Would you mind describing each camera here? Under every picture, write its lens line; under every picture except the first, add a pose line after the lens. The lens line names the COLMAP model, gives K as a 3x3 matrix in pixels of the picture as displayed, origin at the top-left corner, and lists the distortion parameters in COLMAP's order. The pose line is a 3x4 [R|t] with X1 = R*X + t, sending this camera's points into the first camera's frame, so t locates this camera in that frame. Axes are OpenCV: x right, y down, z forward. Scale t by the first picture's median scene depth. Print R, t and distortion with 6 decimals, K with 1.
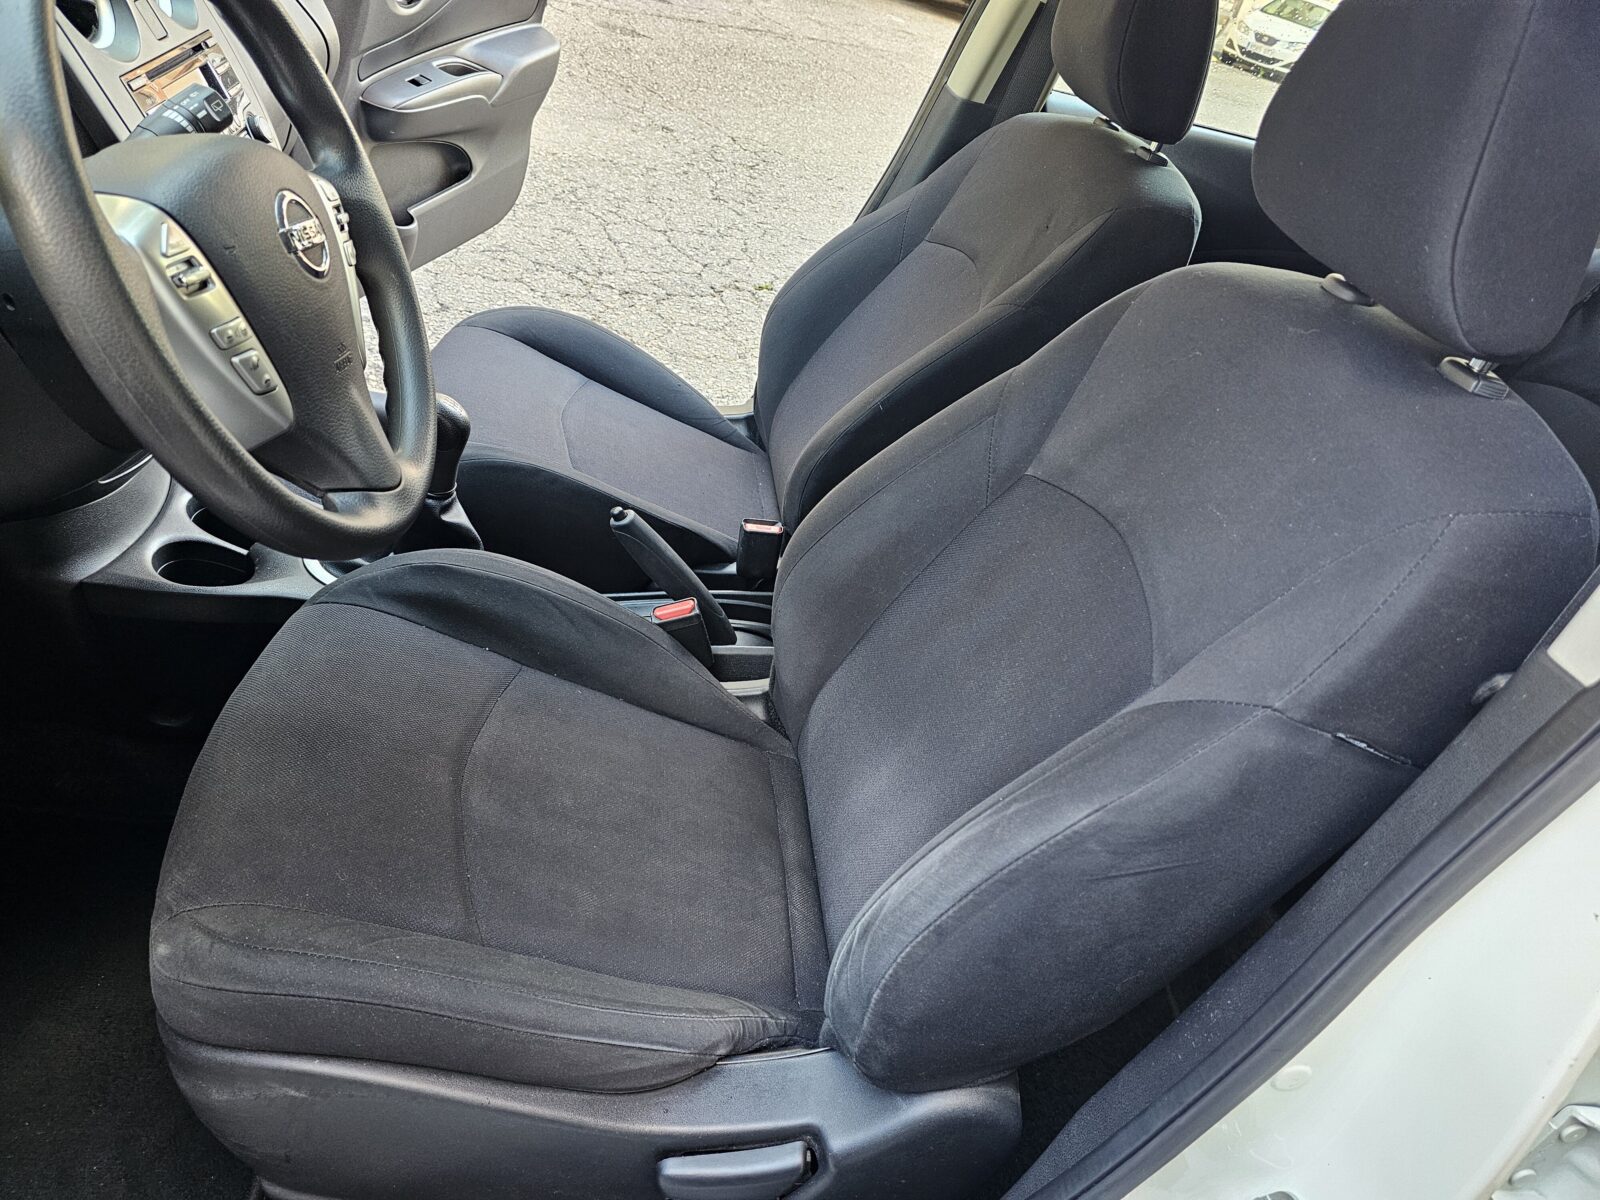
lens RADIAL K [[1071.5, 0, 755.3], [0, 1071.5, 616.7], [0, 0, 1]] dist [0.079804, -0.123102]
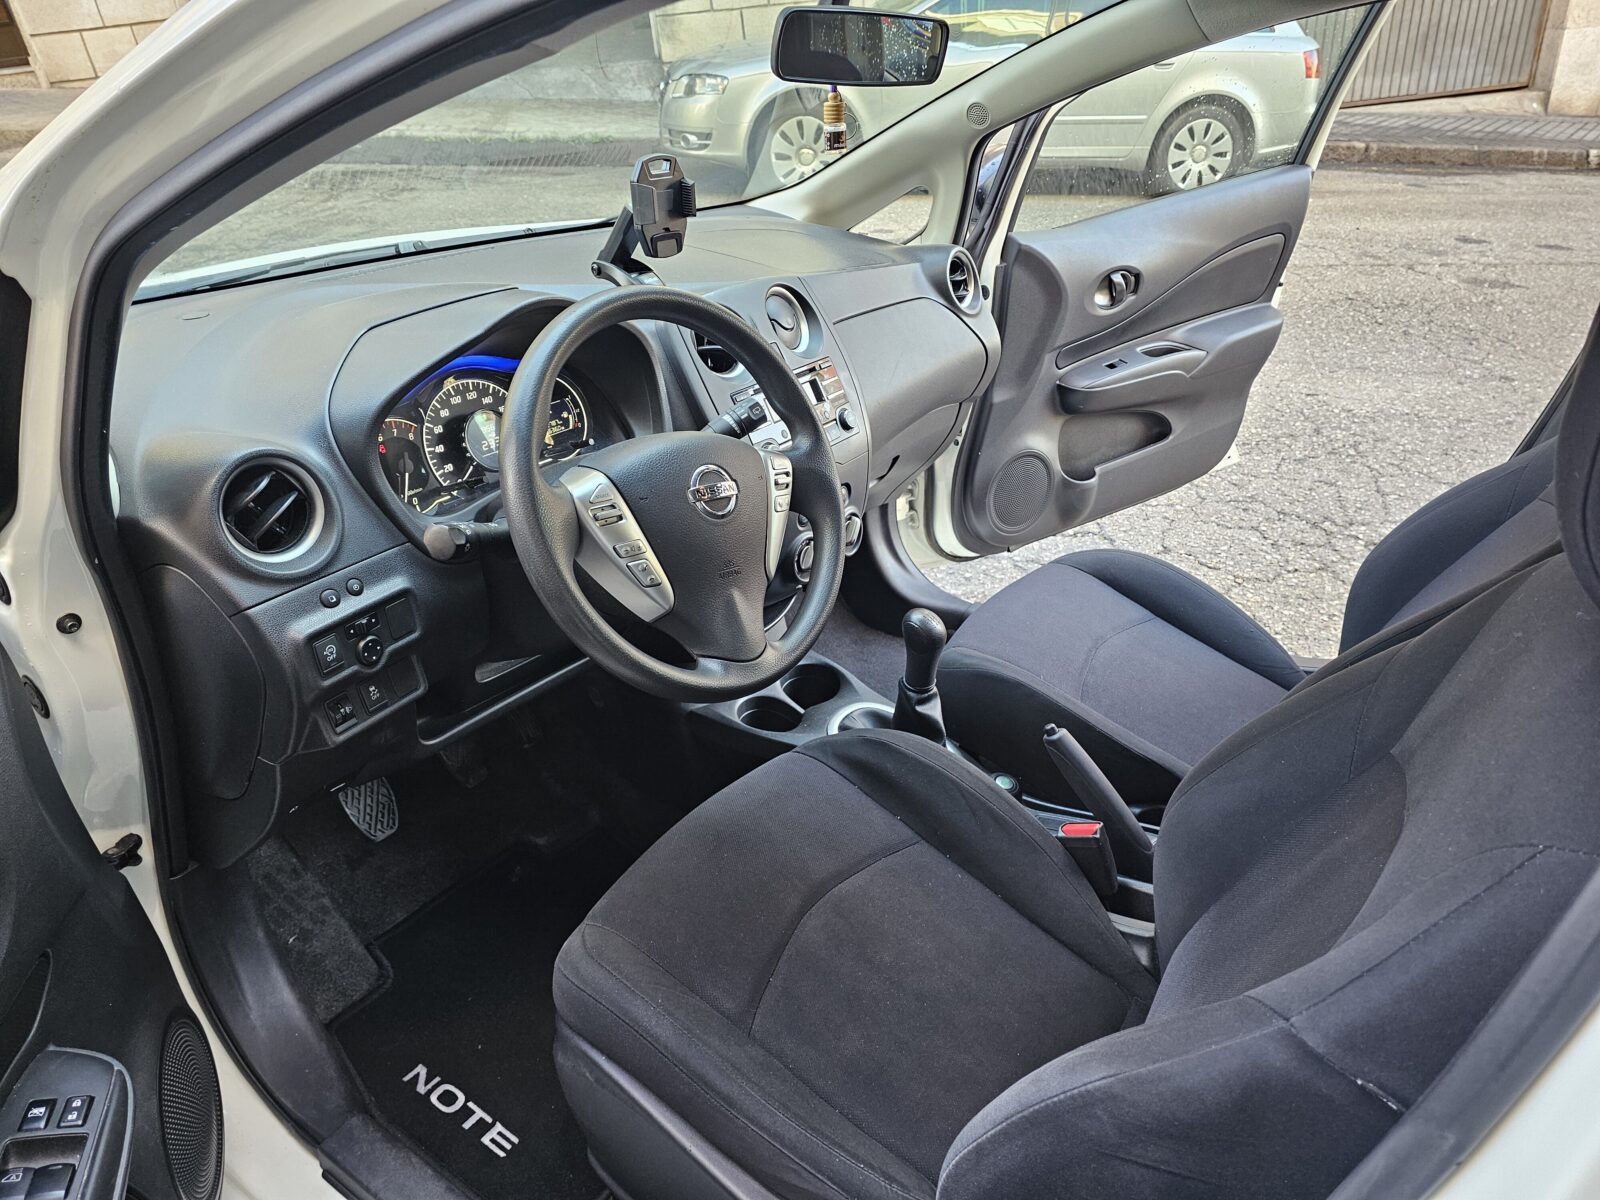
lens RADIAL K [[1072.9, 0, 812.4], [0, 1072.9, 594.3], [0, 0, 1]] dist [0.055793, -0.053410]
pose [[0.716908, 0.077732, -0.692821, 0.439183], [-0.238075, 0.961322, -0.138494, -0.018330], [0.655259, 0.264231, 0.707685, 0.027350]]
